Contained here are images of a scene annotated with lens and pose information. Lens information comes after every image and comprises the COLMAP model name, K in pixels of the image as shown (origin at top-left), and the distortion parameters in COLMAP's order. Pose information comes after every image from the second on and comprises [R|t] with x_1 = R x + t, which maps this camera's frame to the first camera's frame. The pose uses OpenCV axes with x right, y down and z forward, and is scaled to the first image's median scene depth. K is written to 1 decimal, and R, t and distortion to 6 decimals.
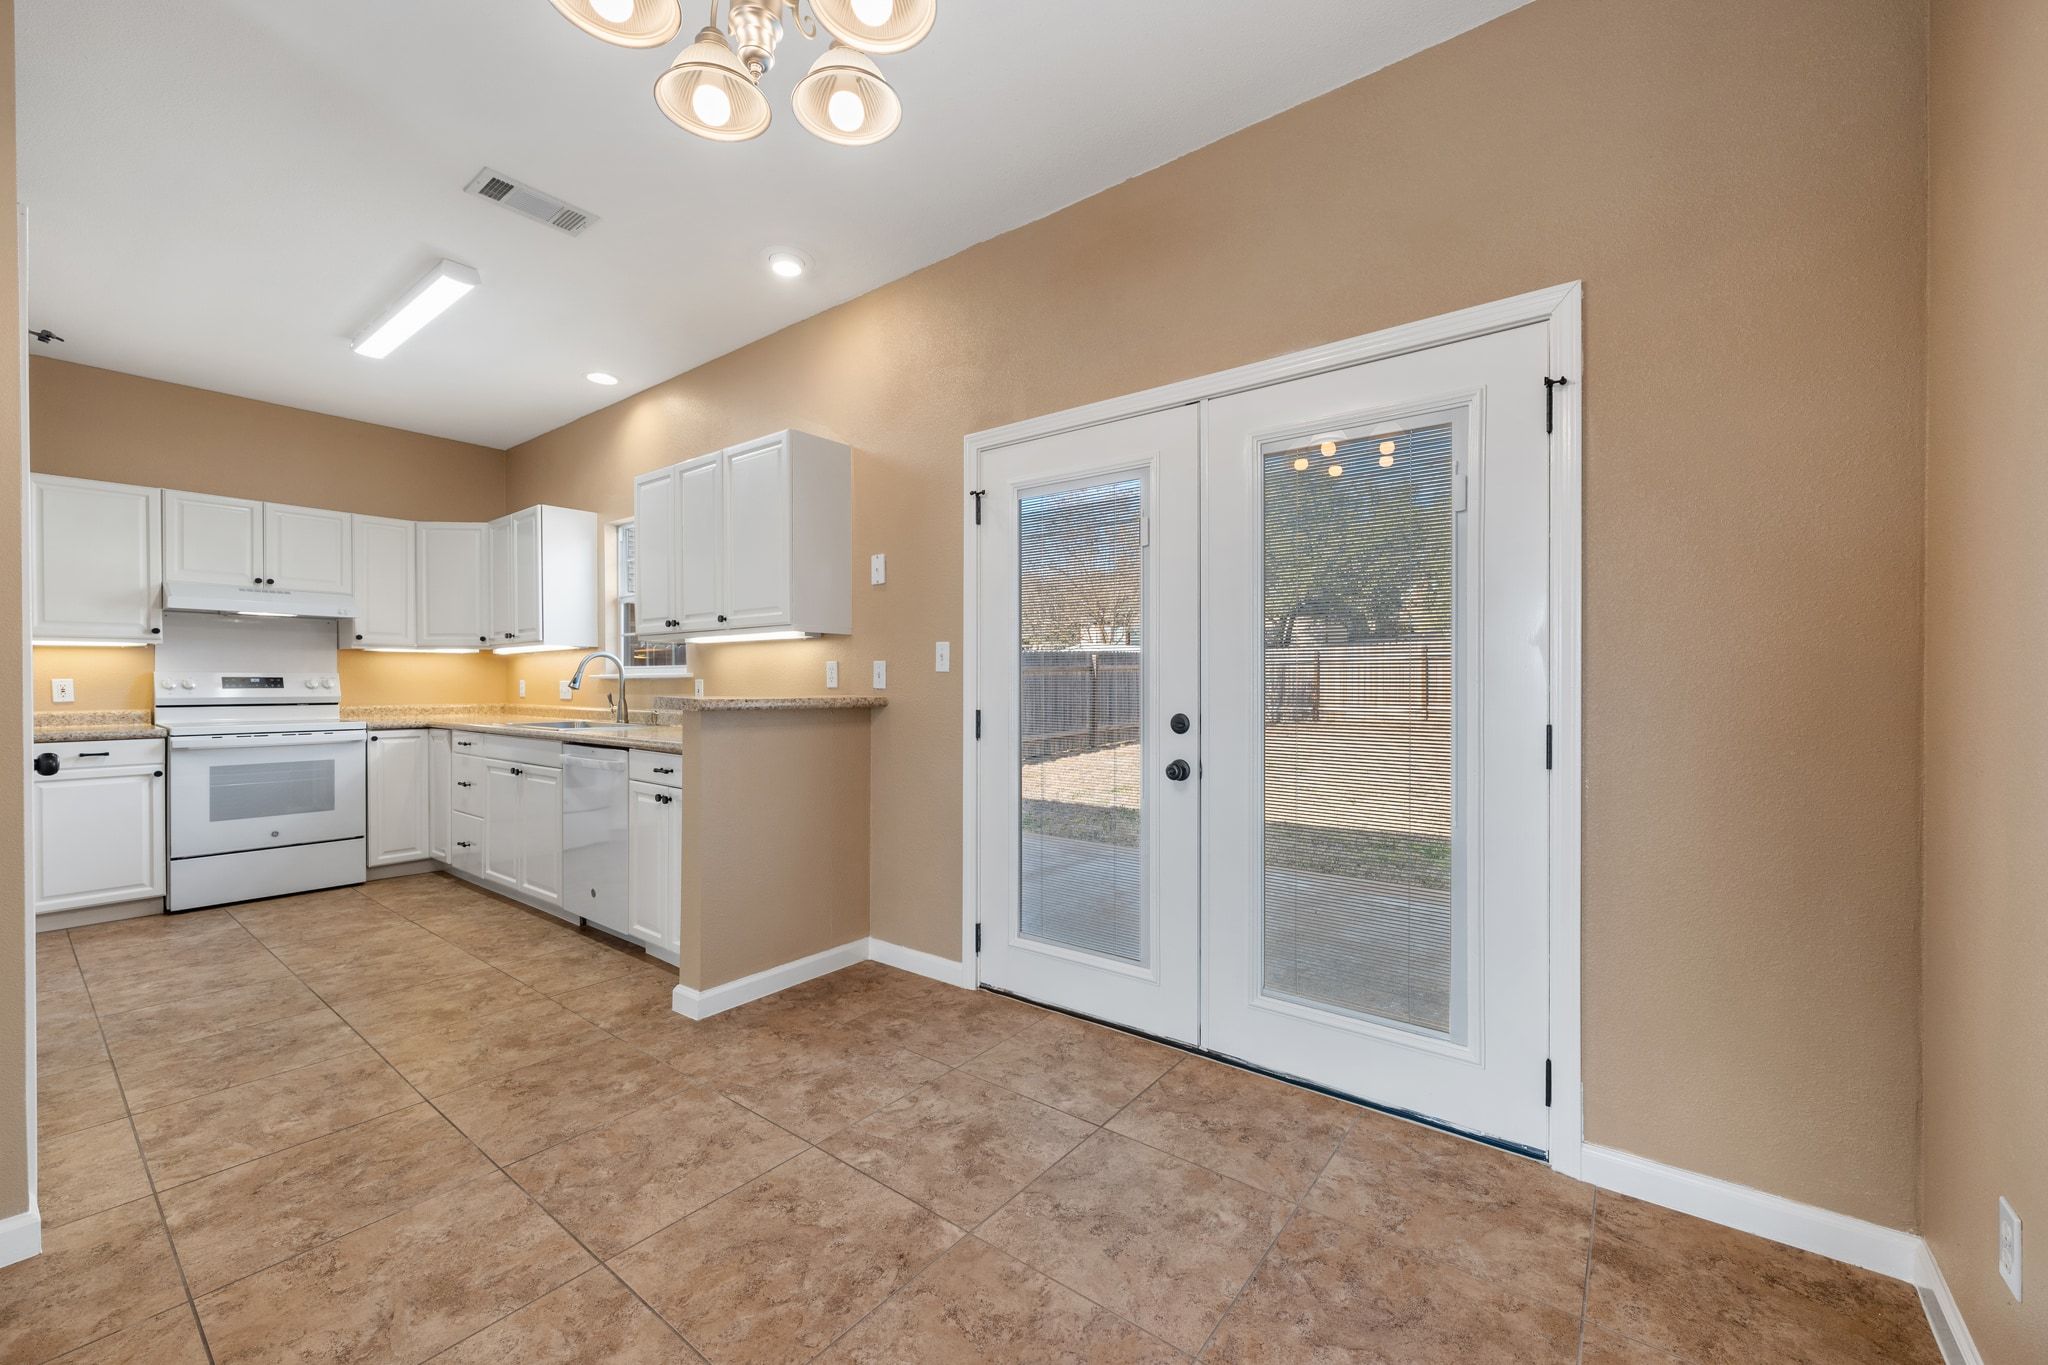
lens RADIAL K [[807.8, 0, 1022.1], [0, 807.8, 685.0], [0, 0, 1]] dist [0.000750, -0.000063]
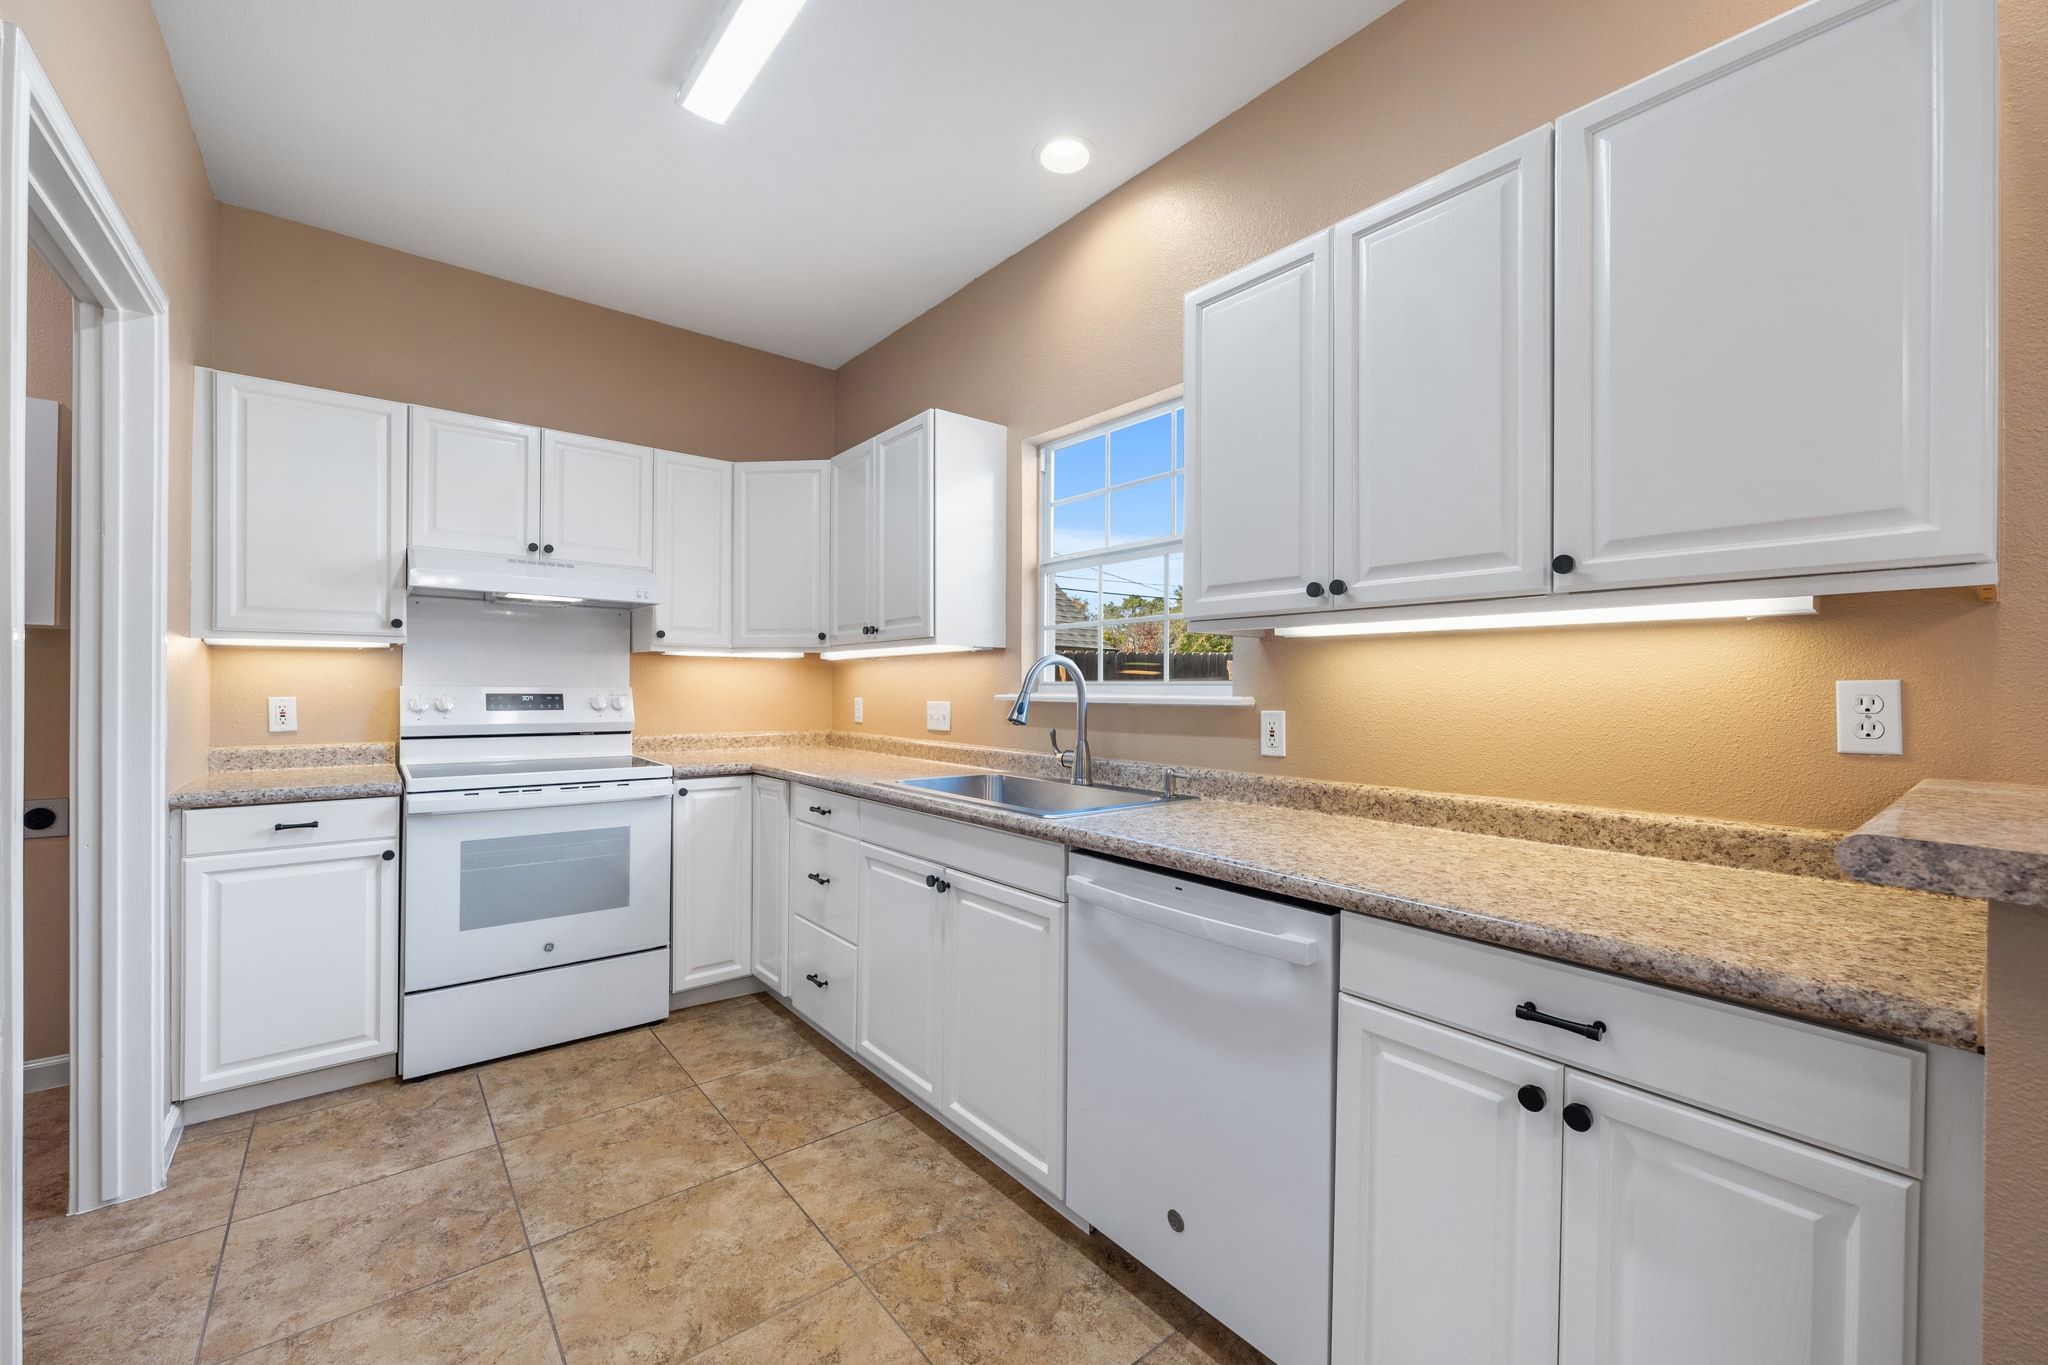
lens RADIAL K [[814.9, 0, 1019.9], [0, 814.9, 683.8], [0, 0, 1]] dist [0.000245, -0.000043]
pose [[0.974016, 0.006756, -0.226380, -0.501535], [-0.008908, 0.999924, -0.008487, -0.020336], [0.226305, 0.010283, 0.974002, 0.546526]]
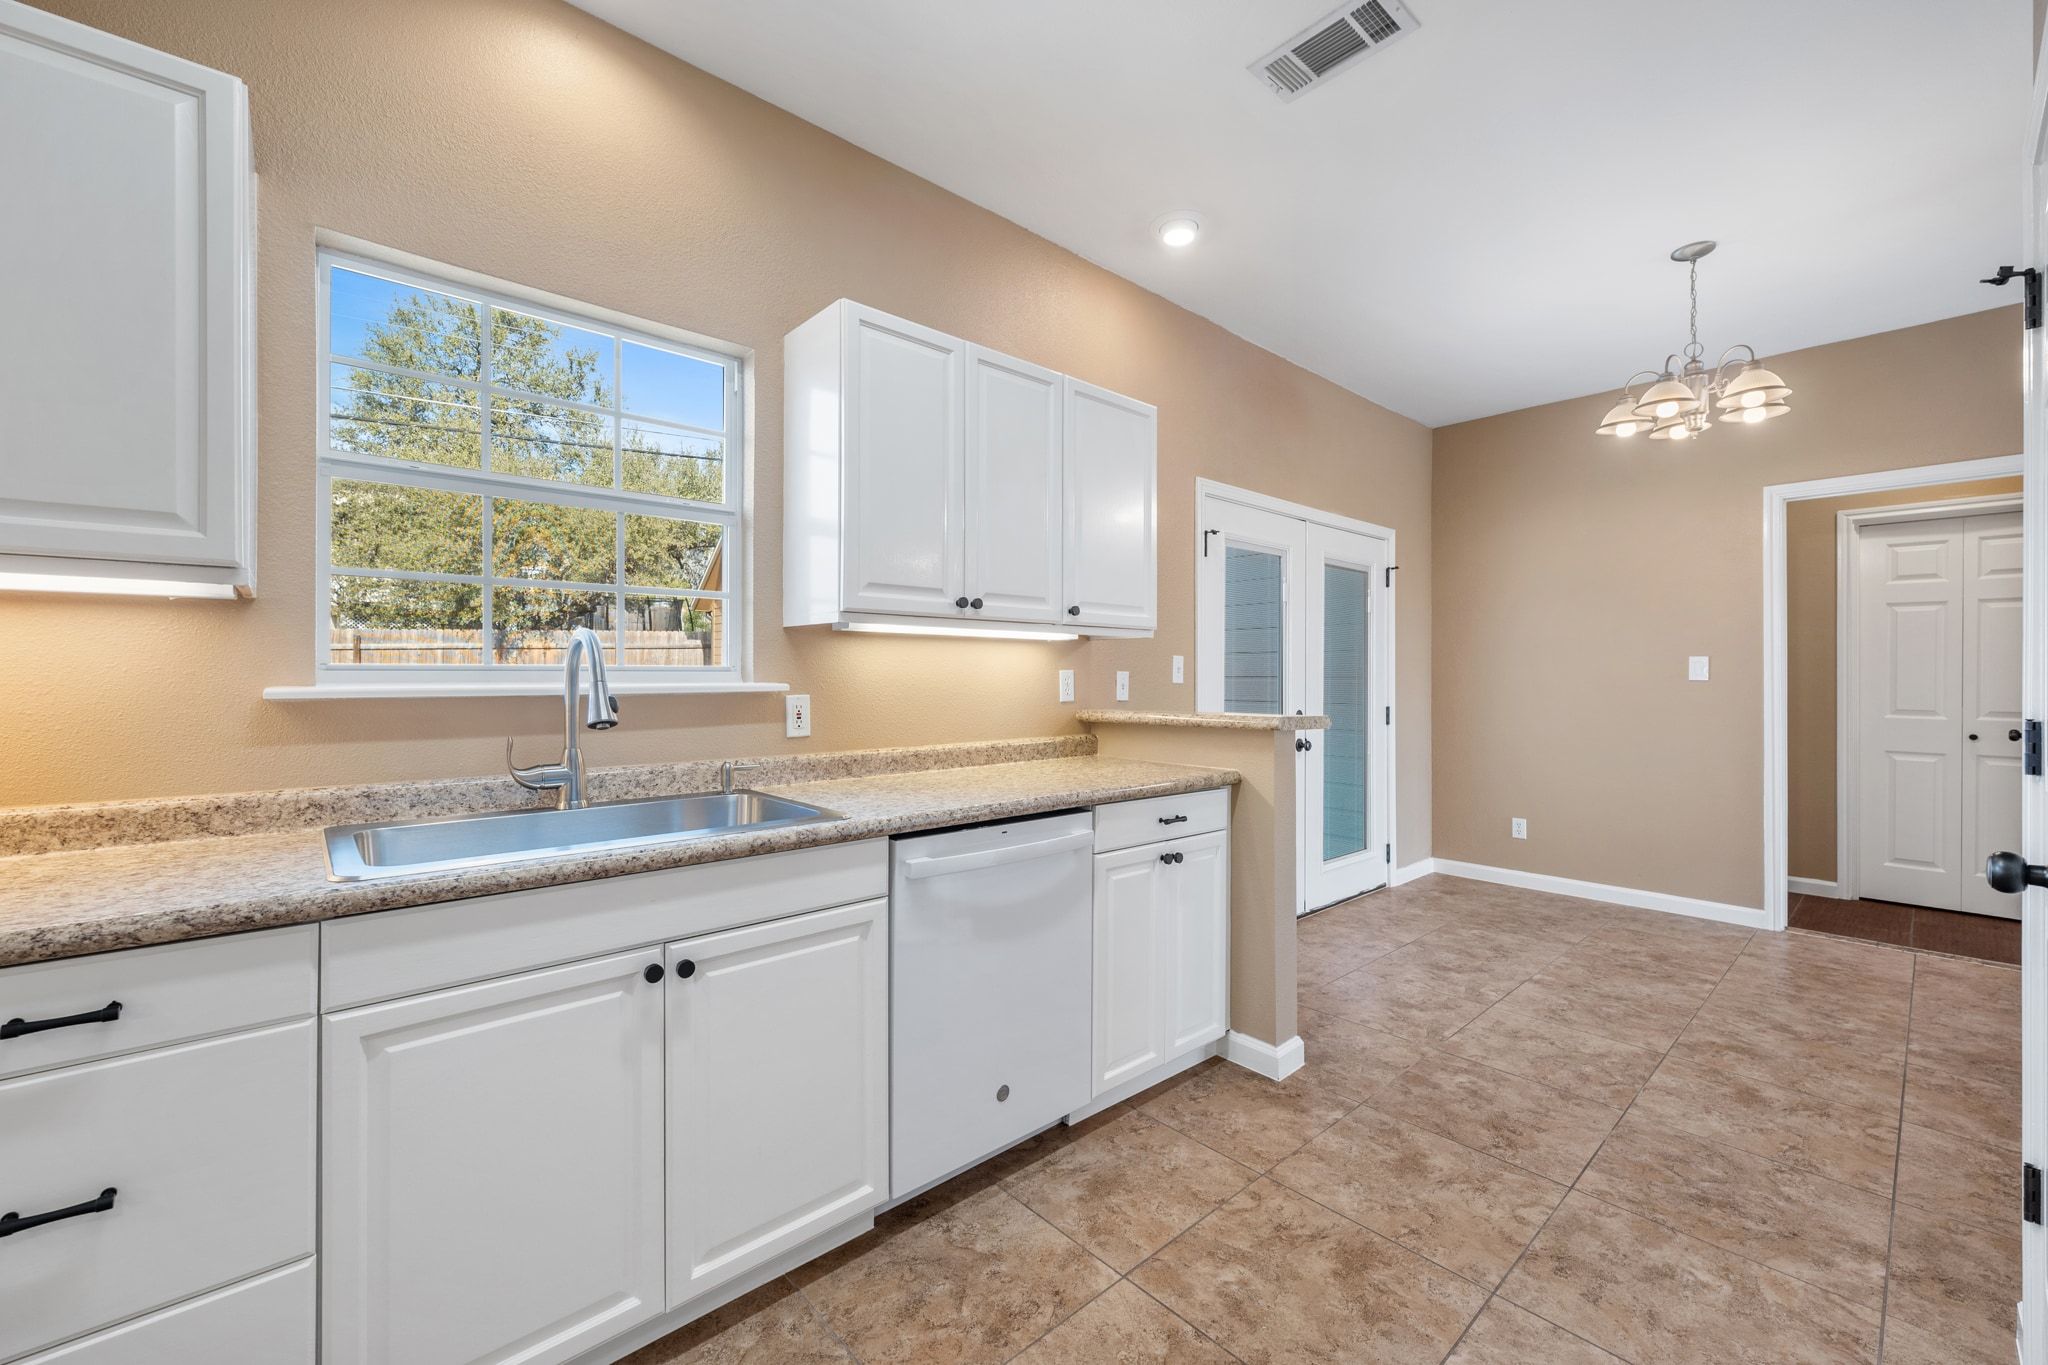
lens RADIAL K [[817.2, 0, 1017.0], [0, 817.2, 672.9], [0, 0, 1]] dist [-0.000514, 0.000071]
pose [[0.182595, 0.004801, 0.983177, -1.041473], [0.001894, 0.999985, -0.005235, -0.021216], [-0.983186, 0.002818, 0.182583, 0.867299]]
